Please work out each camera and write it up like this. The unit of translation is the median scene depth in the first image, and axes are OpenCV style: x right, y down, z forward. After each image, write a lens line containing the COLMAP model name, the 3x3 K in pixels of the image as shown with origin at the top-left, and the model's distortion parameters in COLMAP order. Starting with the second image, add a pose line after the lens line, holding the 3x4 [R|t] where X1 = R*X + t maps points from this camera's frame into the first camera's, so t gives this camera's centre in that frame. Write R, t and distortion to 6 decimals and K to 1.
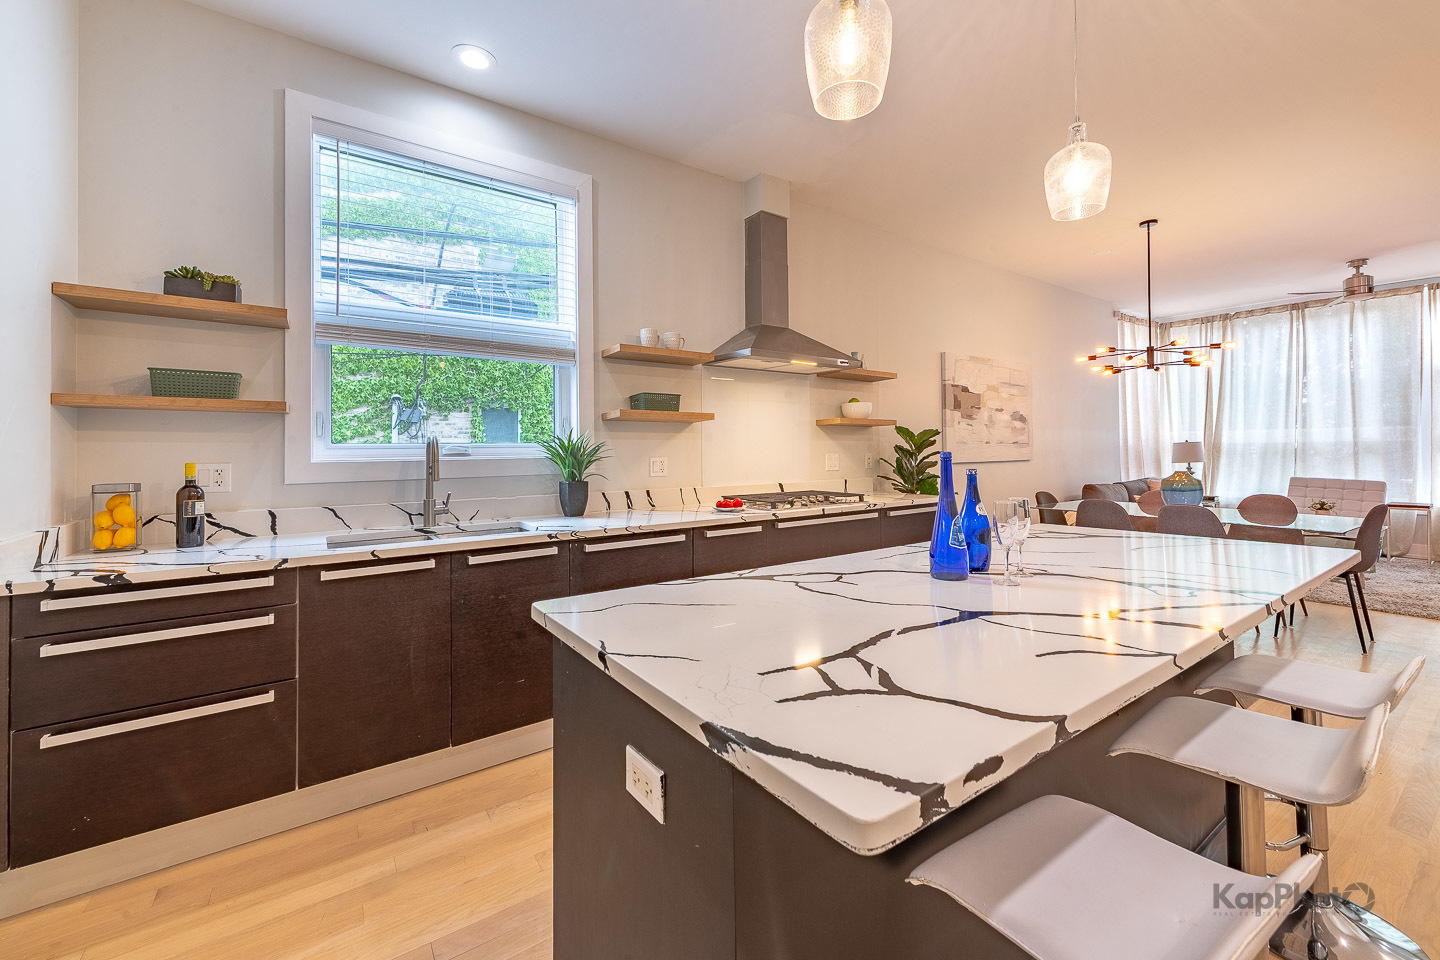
lens RADIAL K [[571.9, 0, 729.2], [0, 571.9, 446.8], [0, 0, 1]] dist [0.012195, -0.003943]
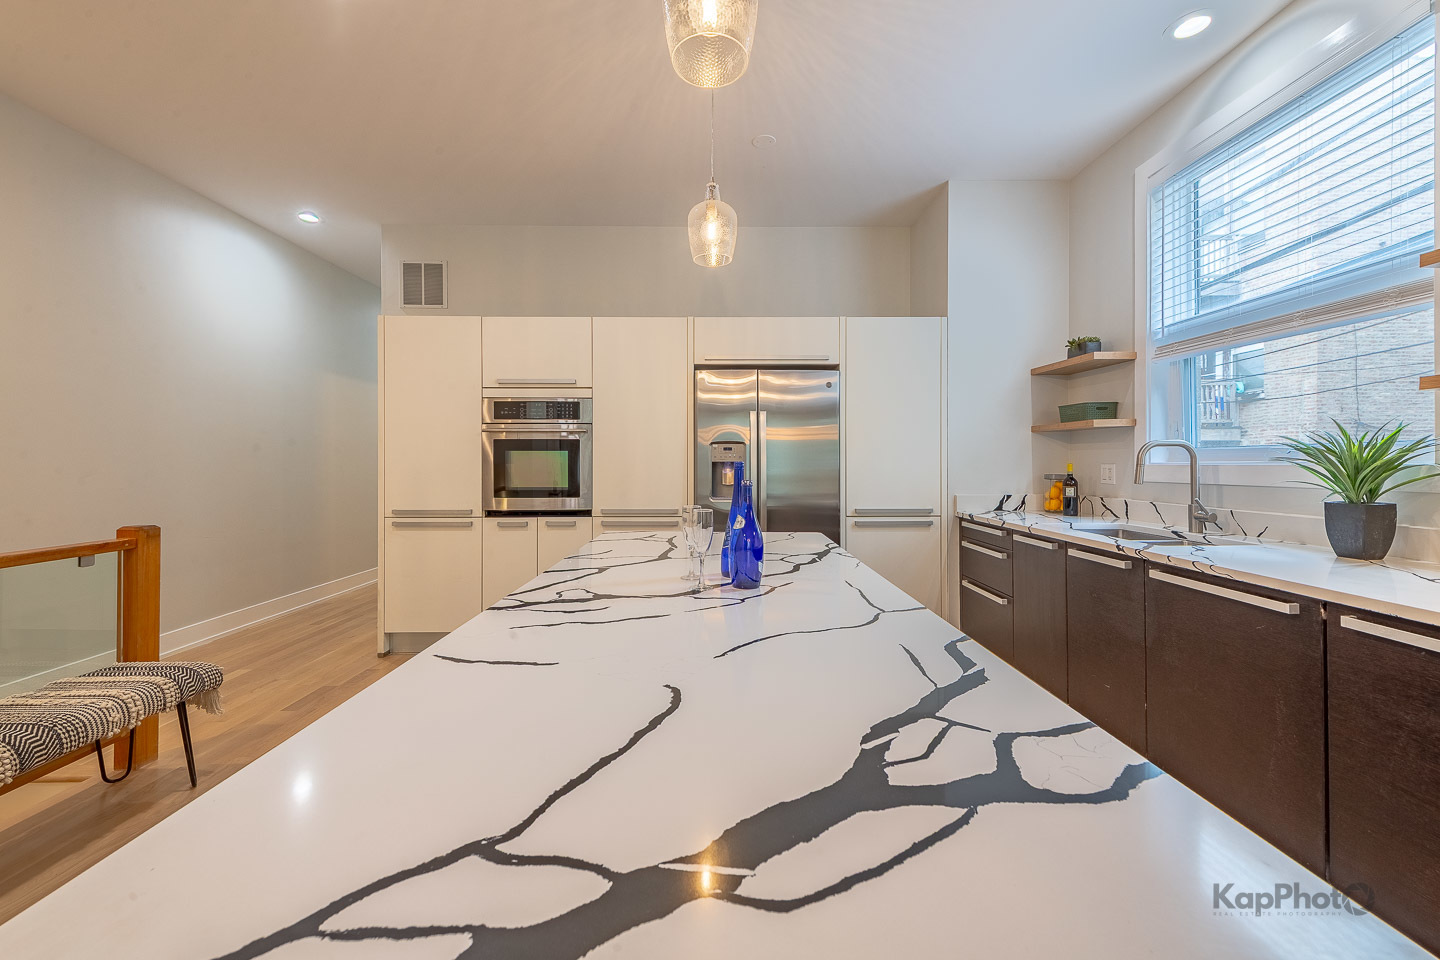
lens RADIAL K [[571.9, 0, 727.2], [0, 571.9, 464.6], [0, 0, 1]] dist [0.012195, -0.003943]
pose [[-0.583273, 0.016001, -0.812119, 0.553552], [0.014566, 0.999851, 0.009238, 0.002225], [0.812146, -0.006441, -0.583419, 0.701811]]
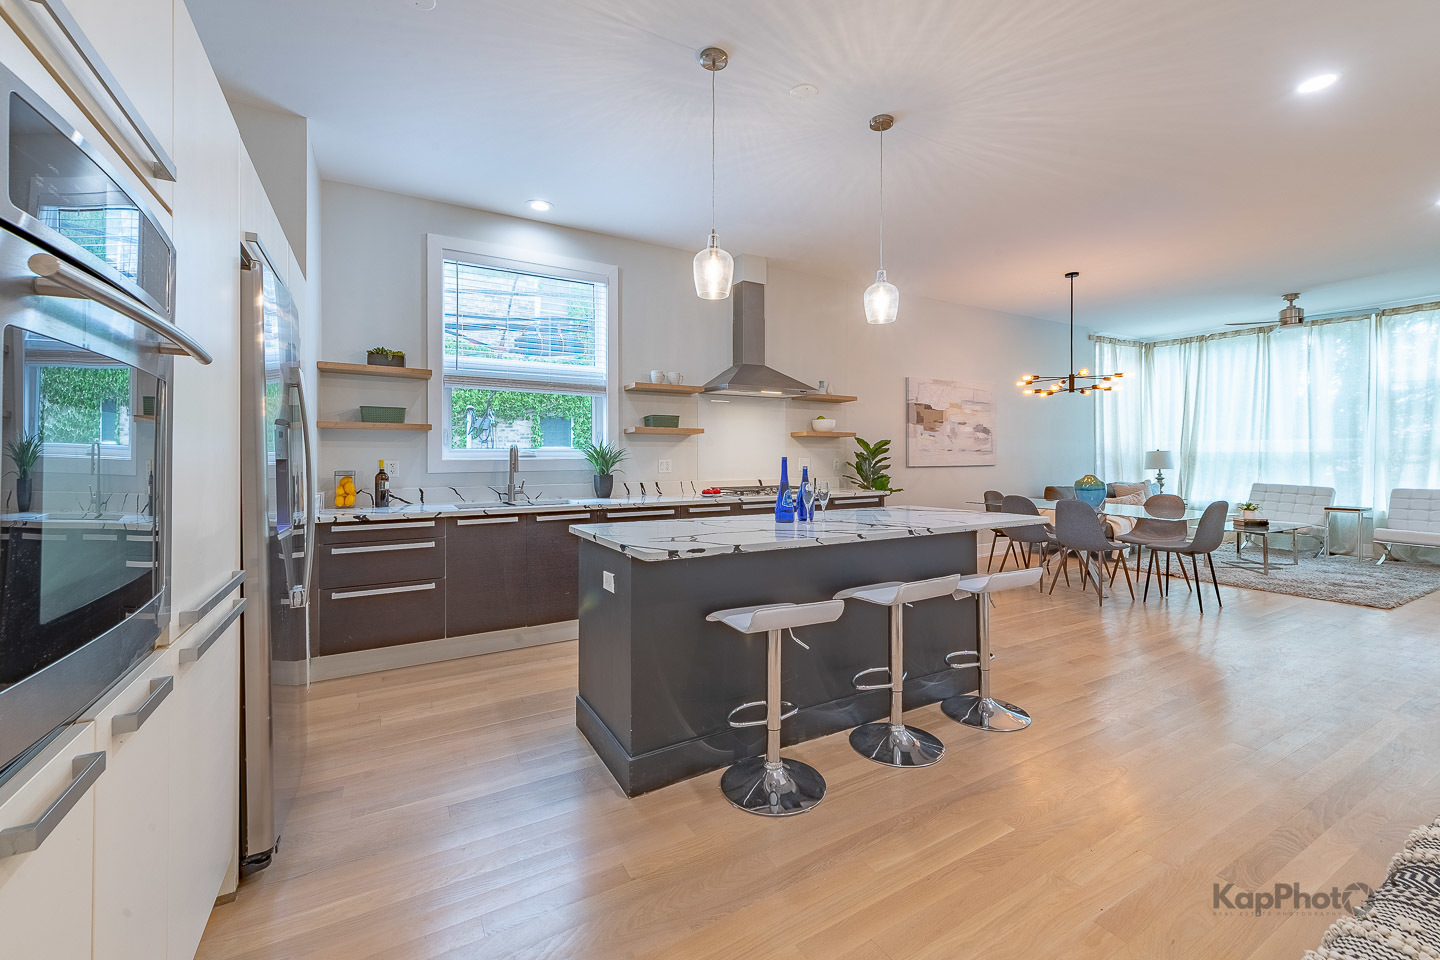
lens RADIAL K [[595.8, 0, 746.4], [0, 595.8, 456.2], [0, 0, 1]] dist [0.026623, 0.001451]
pose [[0.997246, 0.008368, -0.073686, 0.181862], [-0.007796, 0.999937, 0.008053, -0.003619], [0.073749, -0.007457, 0.997249, -0.446084]]
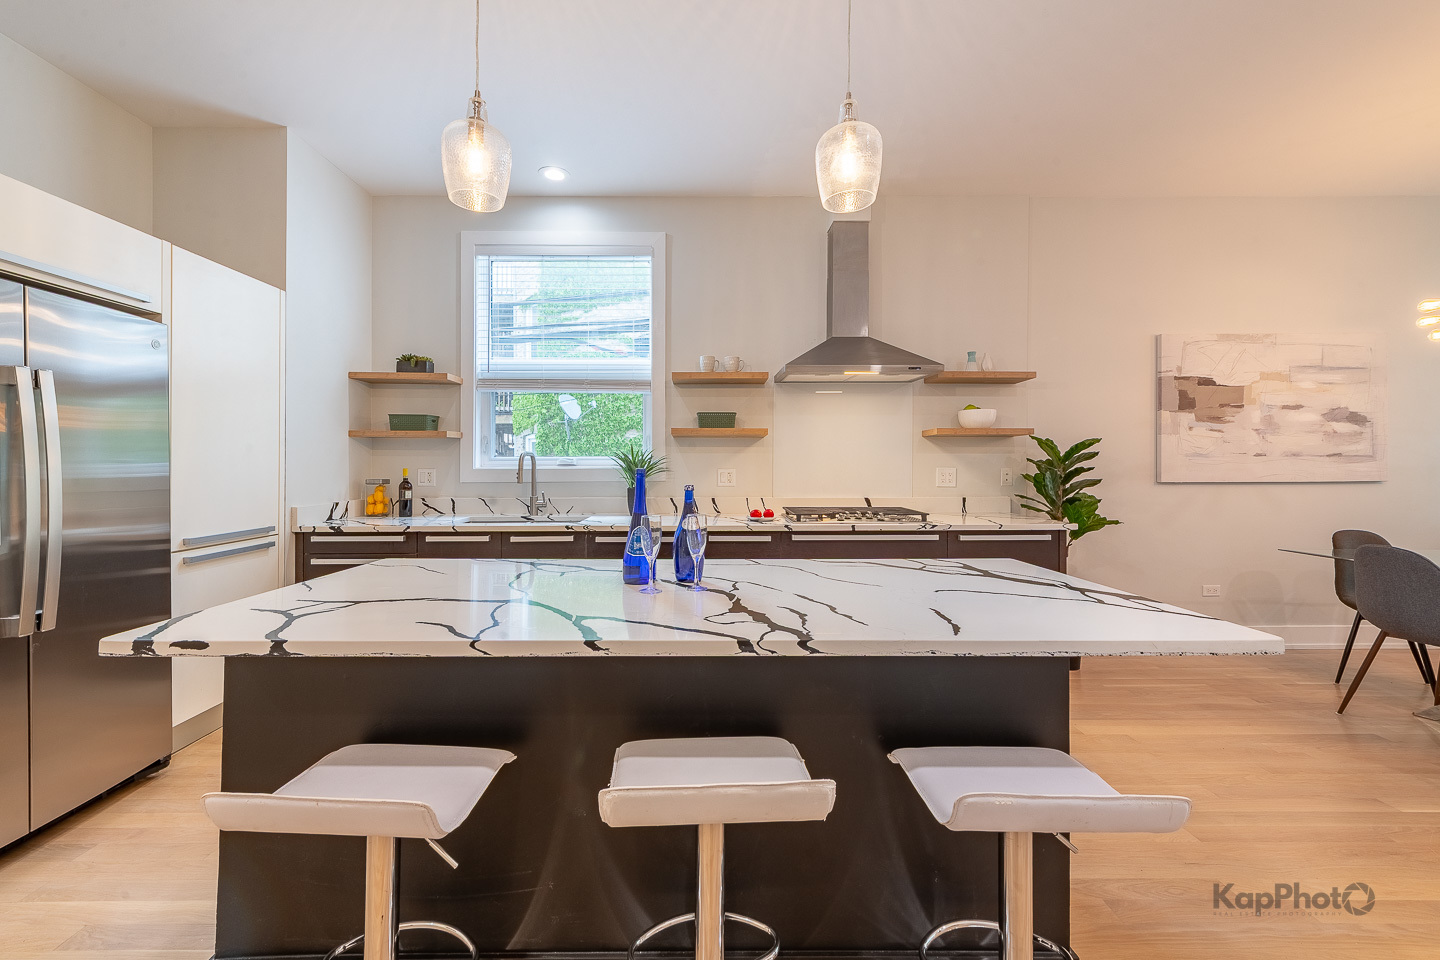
lens RADIAL K [[571.9, 0, 714.5], [0, 571.9, 469.4], [0, 0, 1]] dist [0.012195, -0.003943]
pose [[0.817770, 0.010373, -0.575452, 0.487430], [-0.002694, 0.999896, 0.014195, 0.002326], [0.575539, -0.010058, 0.817712, 0.079056]]
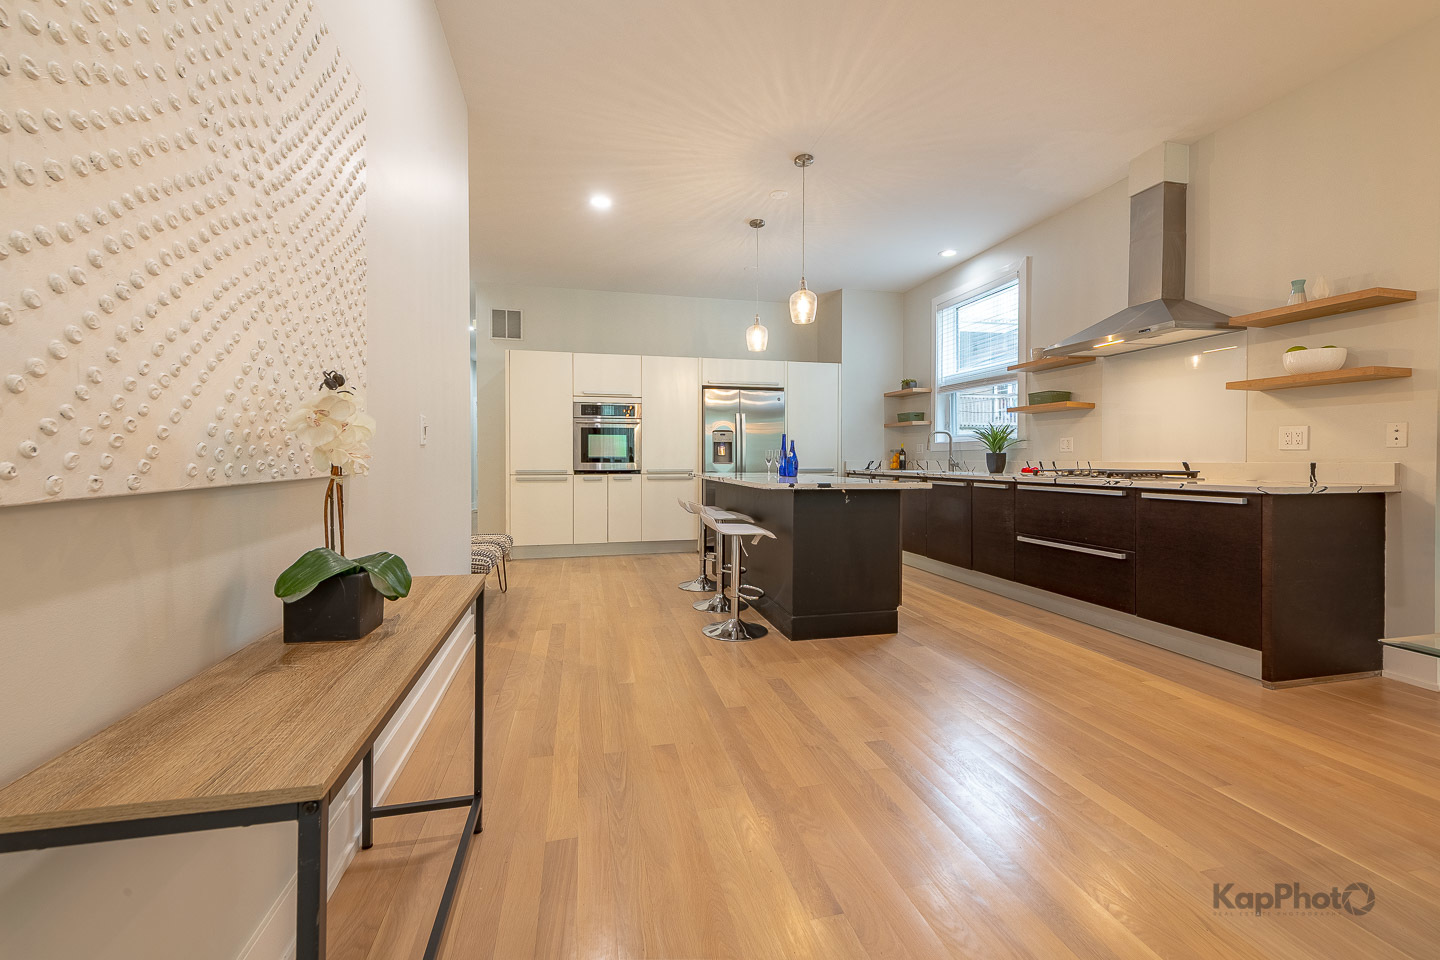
lens RADIAL K [[571.9, 0, 684.5], [0, 571.9, 463.8], [0, 0, 1]] dist [0.012195, -0.003943]
pose [[-0.425023, 0.017511, -0.905013, 1.420785], [0.010136, 0.999842, 0.014586, 0.049371], [0.905126, -0.002974, -0.425134, 0.757926]]
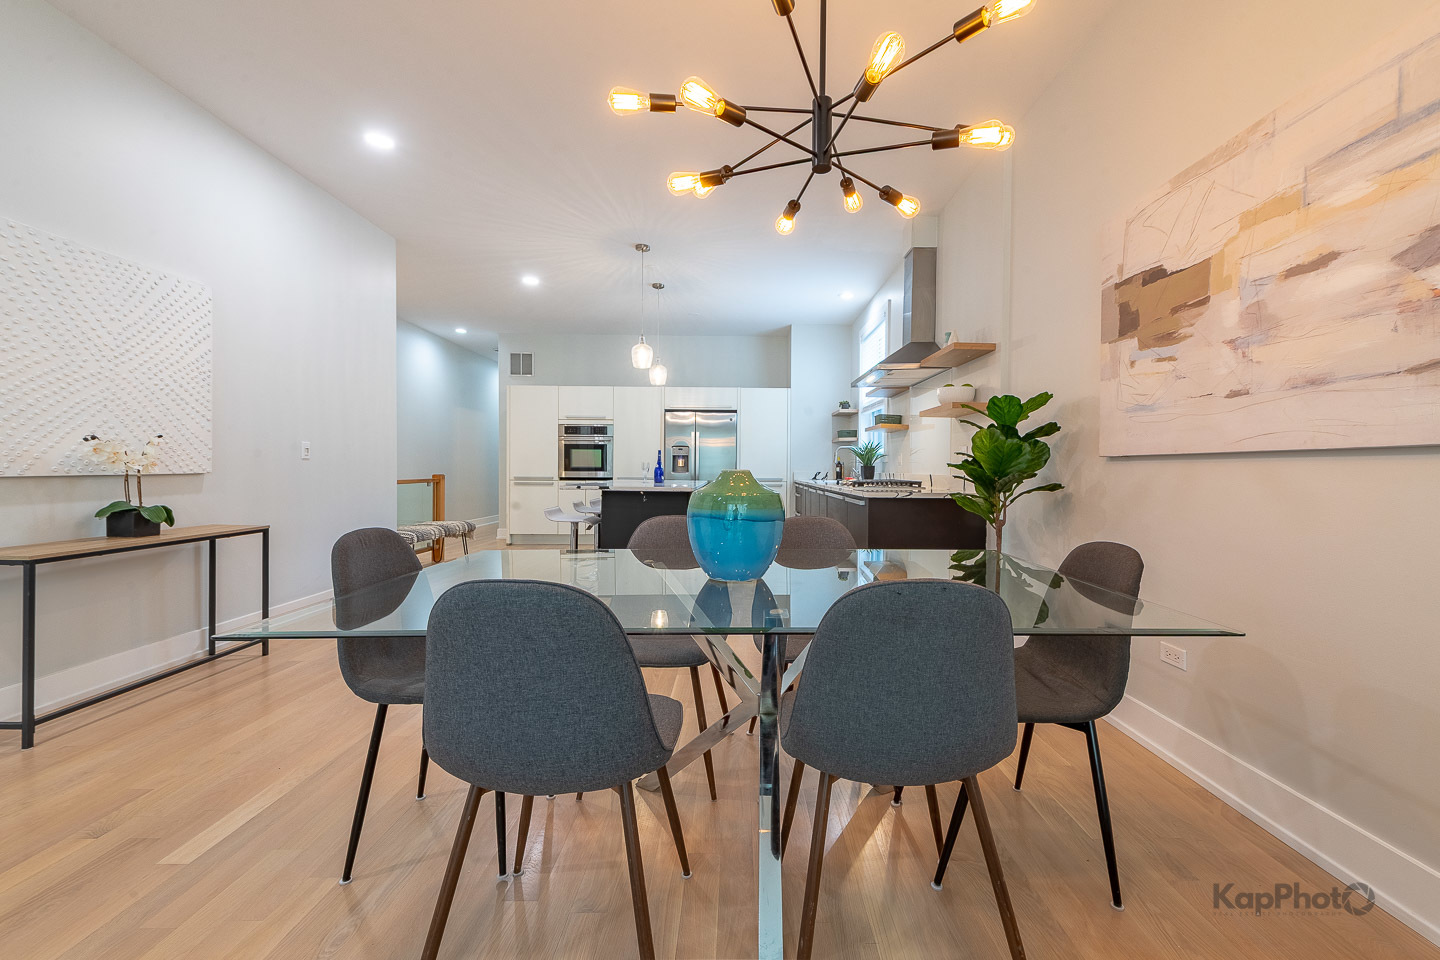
lens RADIAL K [[571.9, 0, 727.0], [0, 571.9, 466.8], [0, 0, 1]] dist [0.012195, -0.003943]
pose [[-0.575799, 0.000834, -0.817591, 1.371272], [0.001651, 0.999999, -0.000142, 0.051027], [0.817590, -0.001432, -0.575799, 1.483278]]
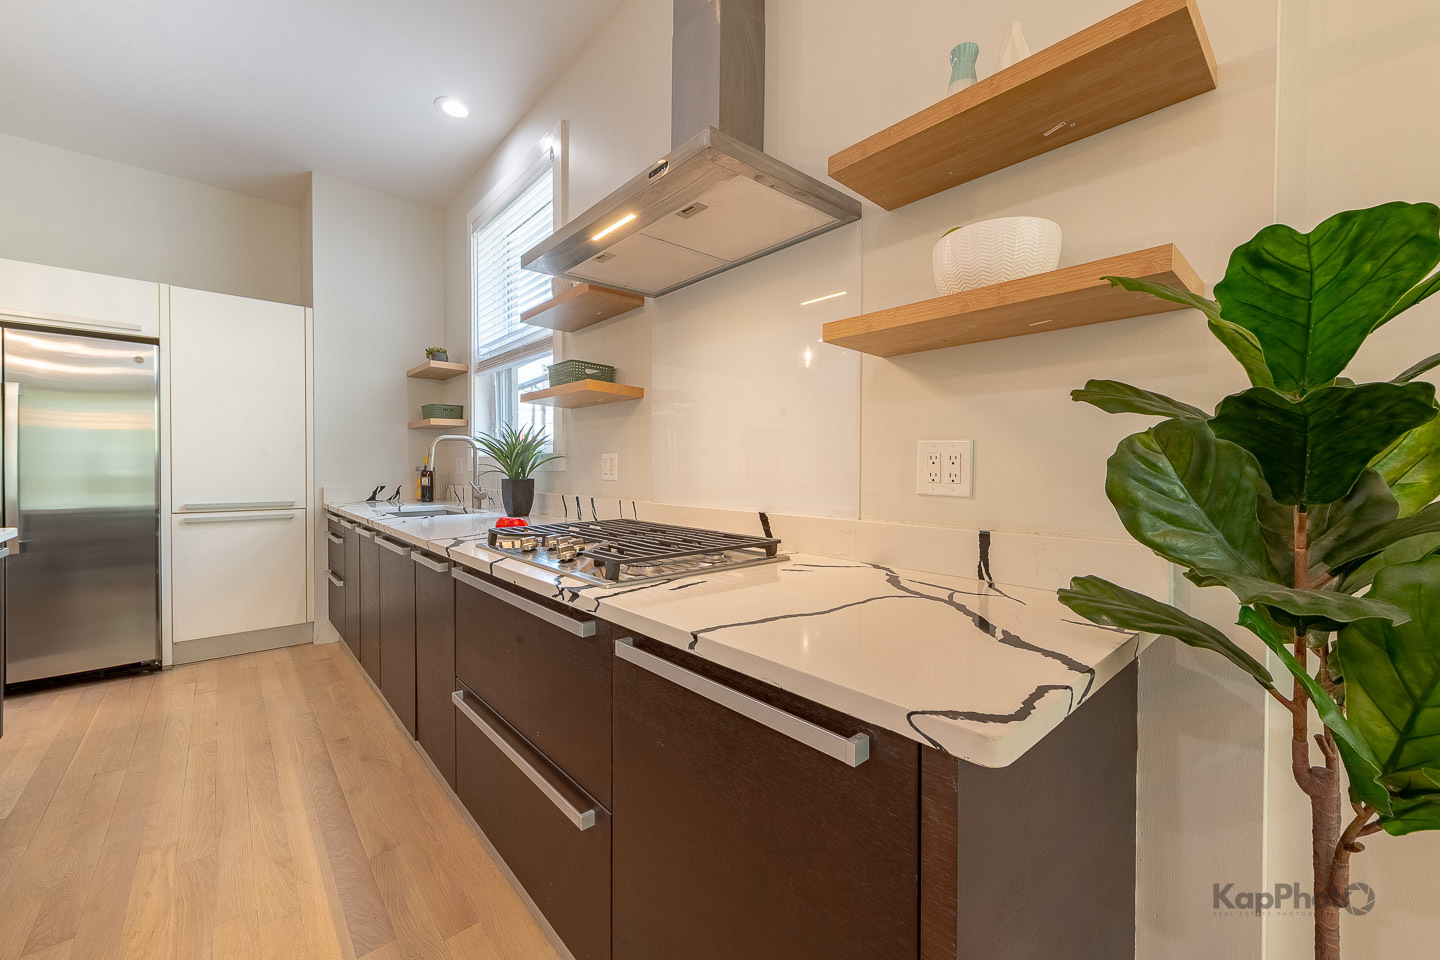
lens RADIAL K [[571.9, 0, 711.8], [0, 571.9, 475.7], [0, 0, 1]] dist [0.012195, -0.003943]
pose [[0.093808, 0.025103, -0.995274, 0.572511], [0.001974, 0.999675, 0.025400, 0.027681], [0.995588, -0.004347, 0.093728, 1.045088]]
